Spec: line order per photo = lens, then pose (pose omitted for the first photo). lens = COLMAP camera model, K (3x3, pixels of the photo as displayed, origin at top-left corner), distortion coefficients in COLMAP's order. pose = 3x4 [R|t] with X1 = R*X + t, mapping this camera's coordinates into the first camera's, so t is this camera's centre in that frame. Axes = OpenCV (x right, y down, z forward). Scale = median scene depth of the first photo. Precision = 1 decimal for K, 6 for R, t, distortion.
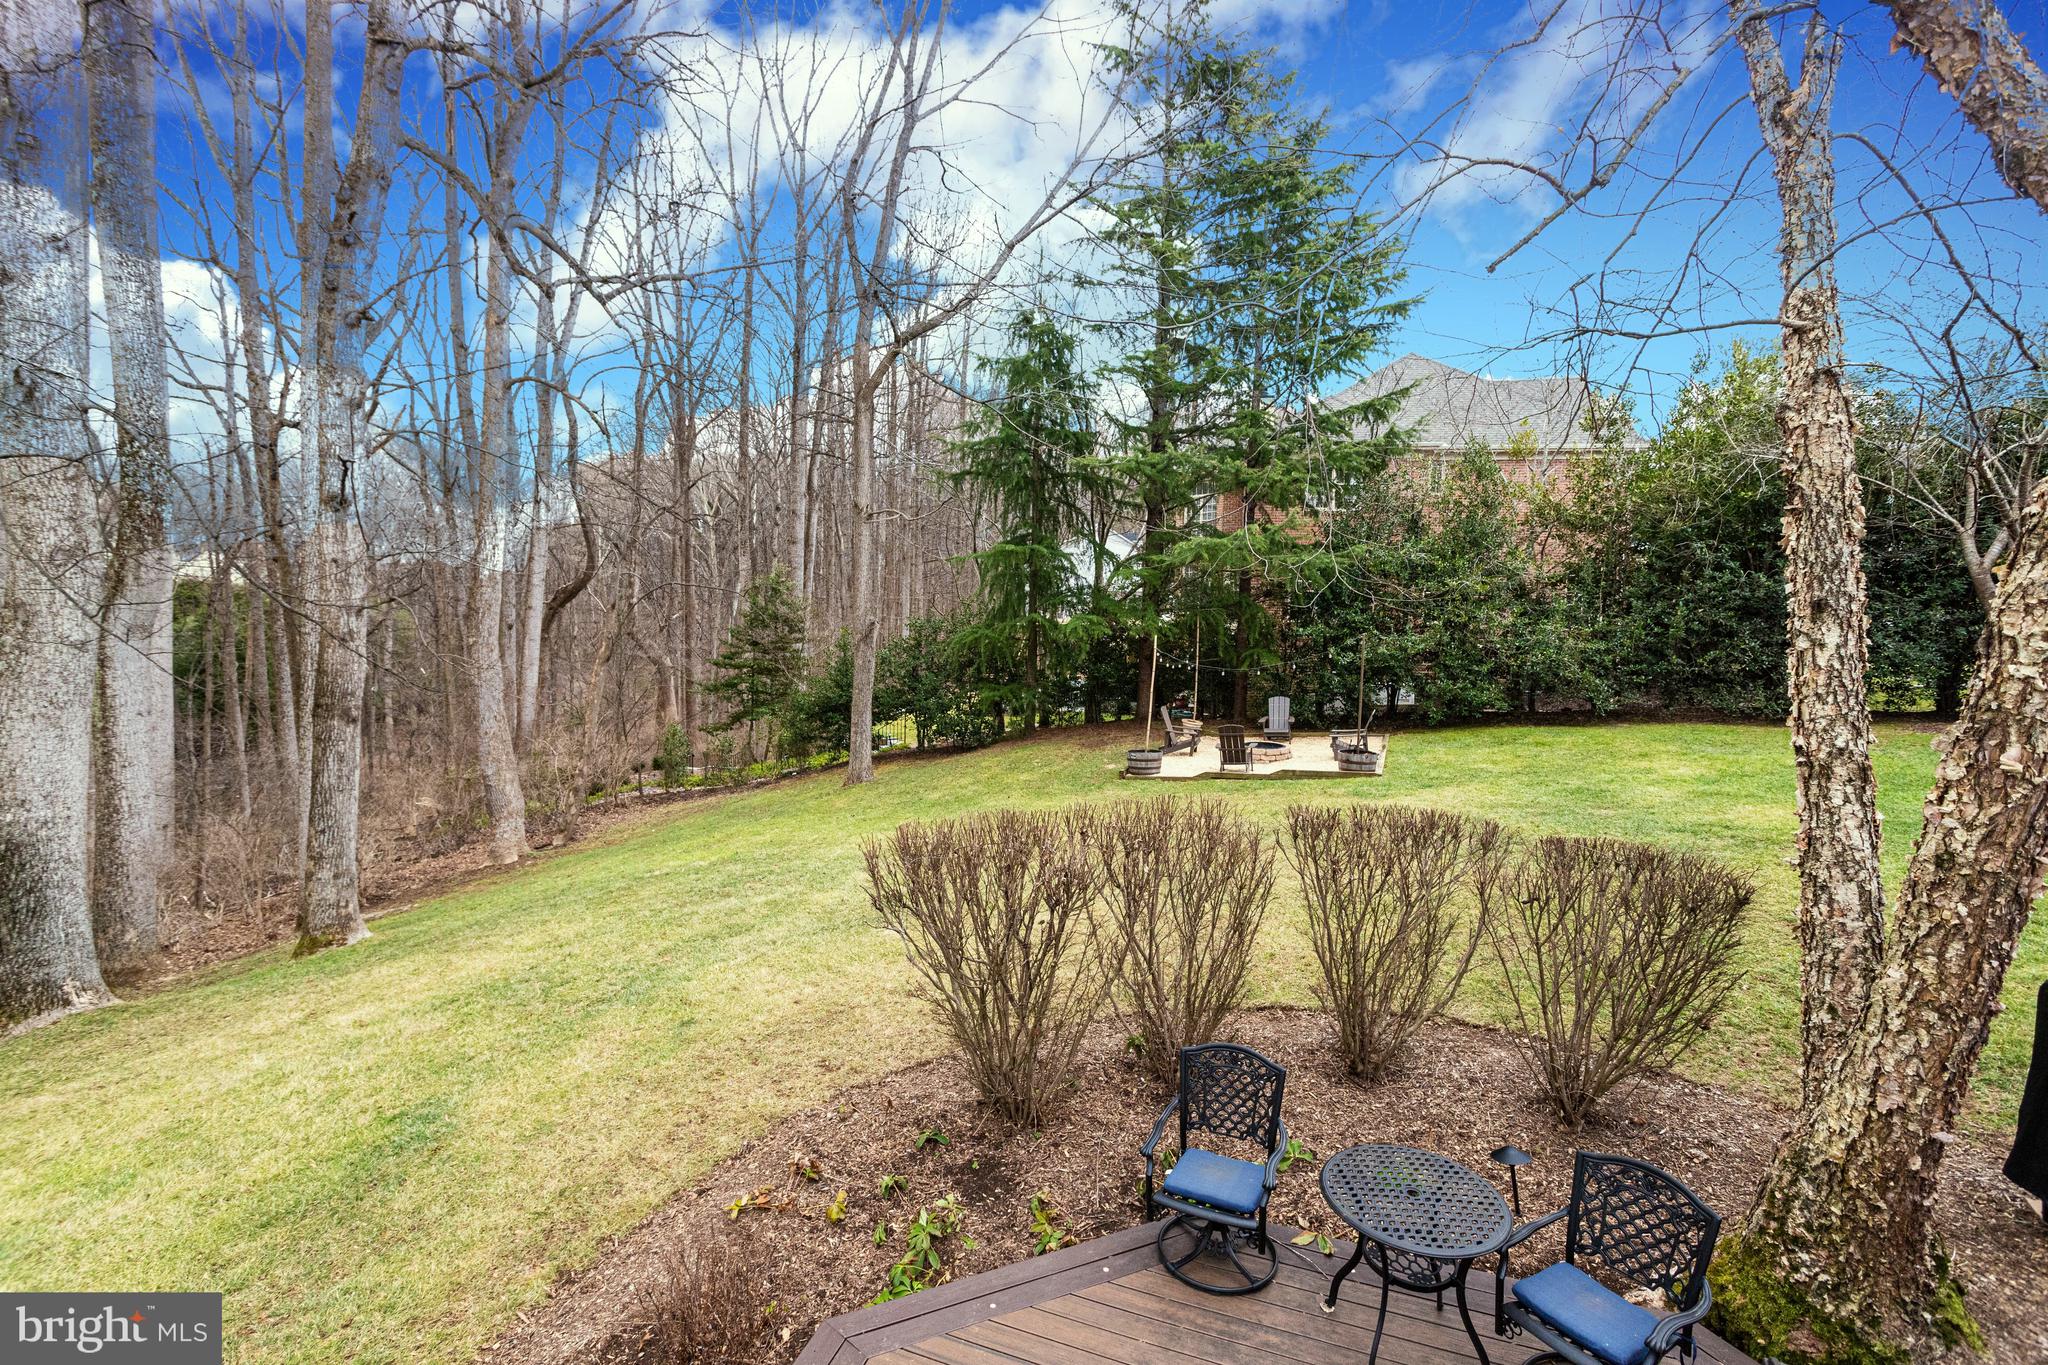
lens RADIAL K [[982.5, 0, 1021.5], [0, 982.5, 689.0], [0, 0, 1]] dist [0.001247, 0.000226]
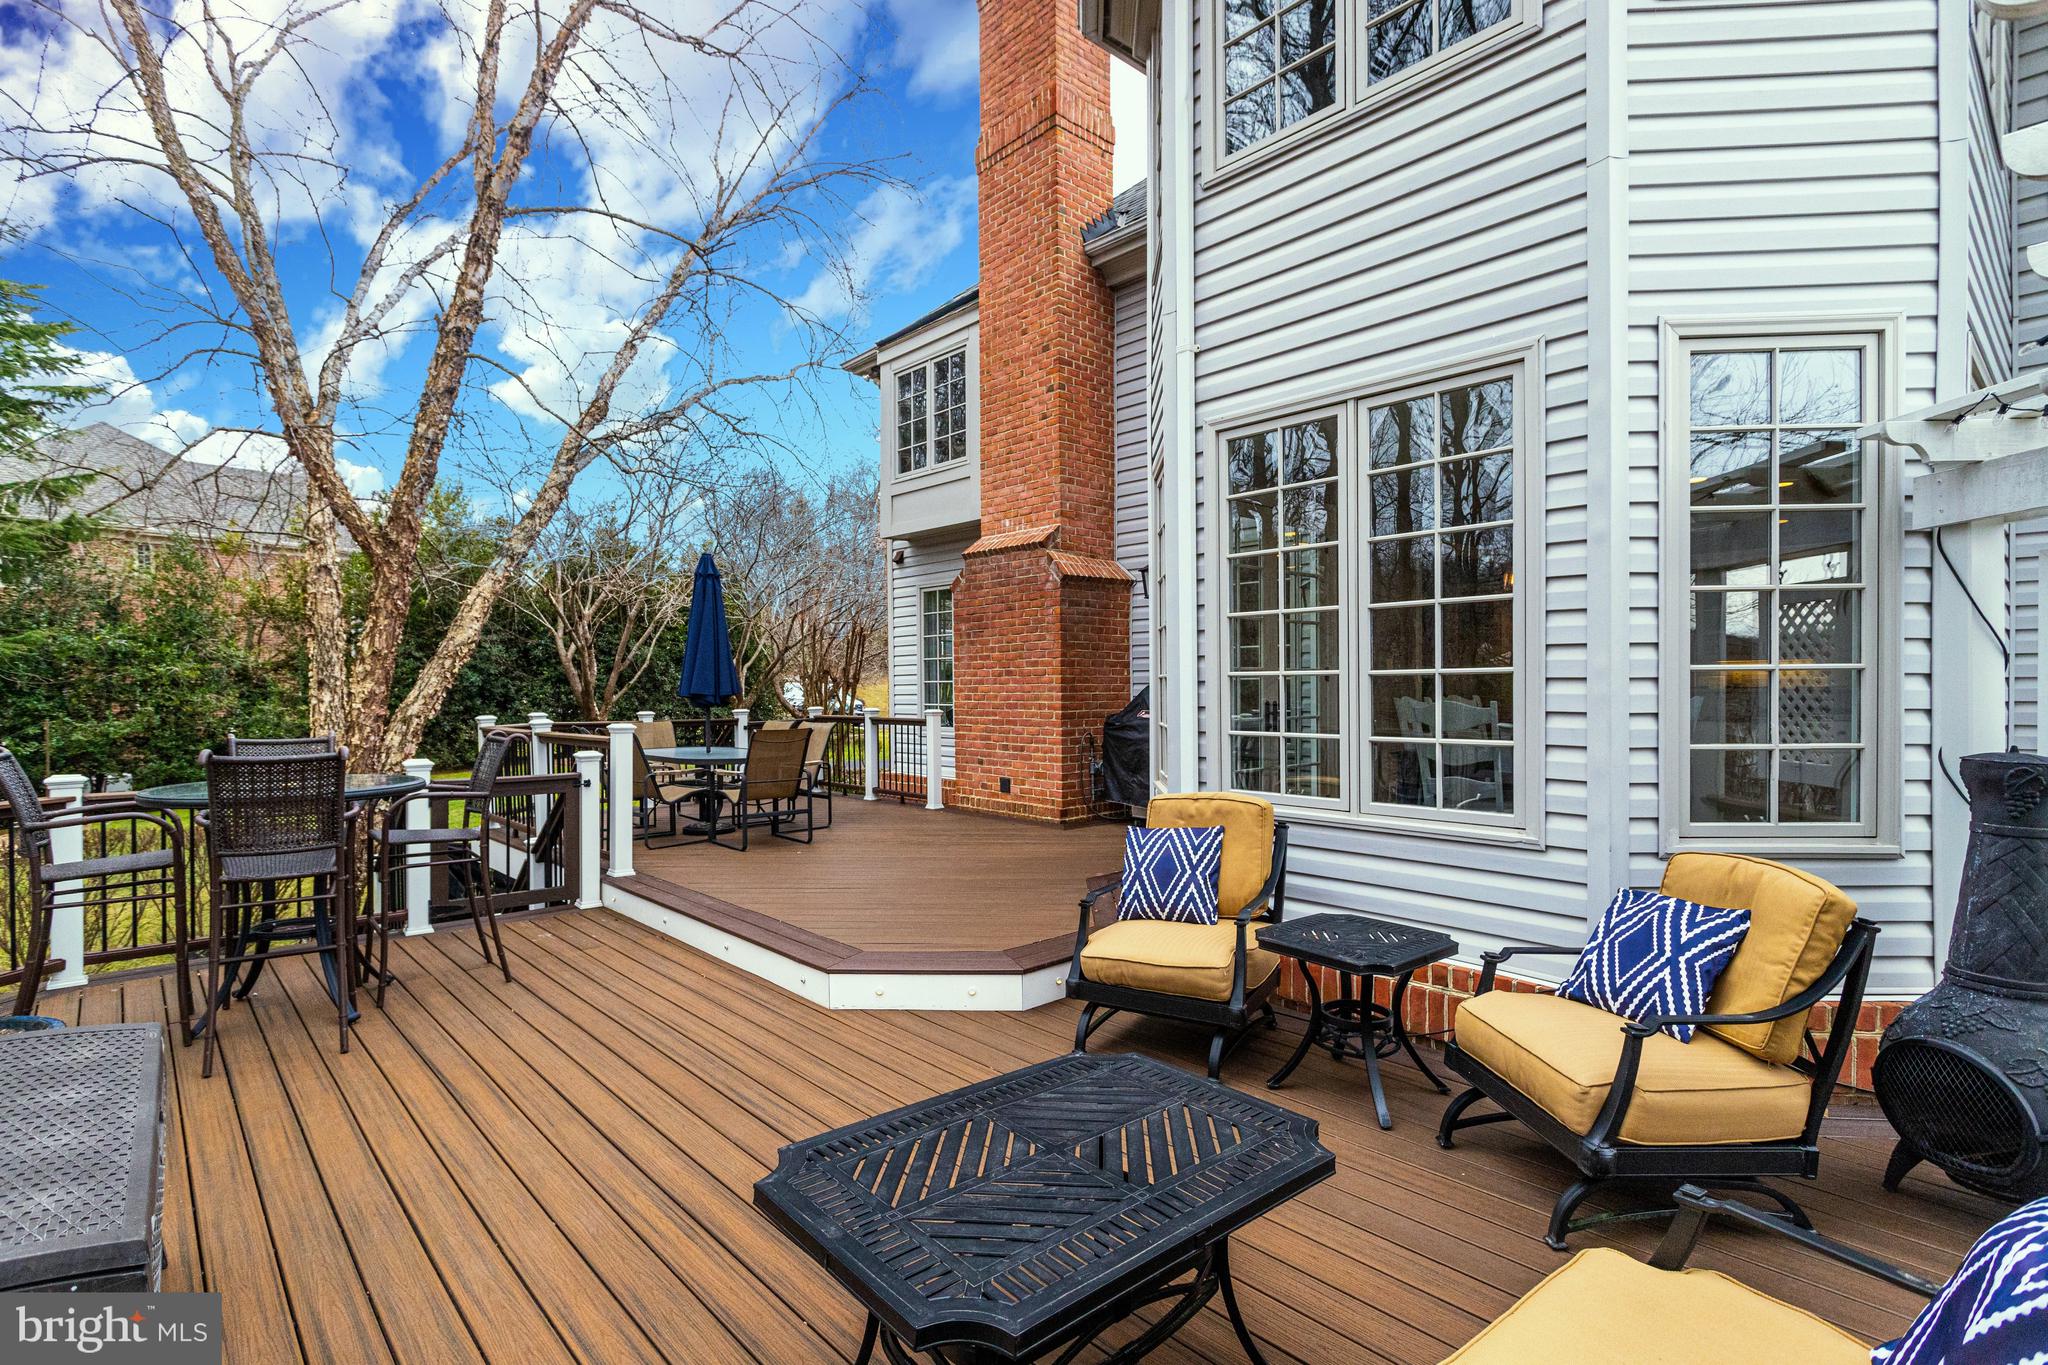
lens RADIAL K [[982.5, 0, 1021.5], [0, 982.5, 689.0], [0, 0, 1]] dist [0.001247, 0.000226]
pose [[0.450264, -0.023062, 0.892598, -0.085202], [0.098046, 0.994898, -0.023754, 0.028352], [-0.887496, 0.098211, 0.450228, -0.287176]]
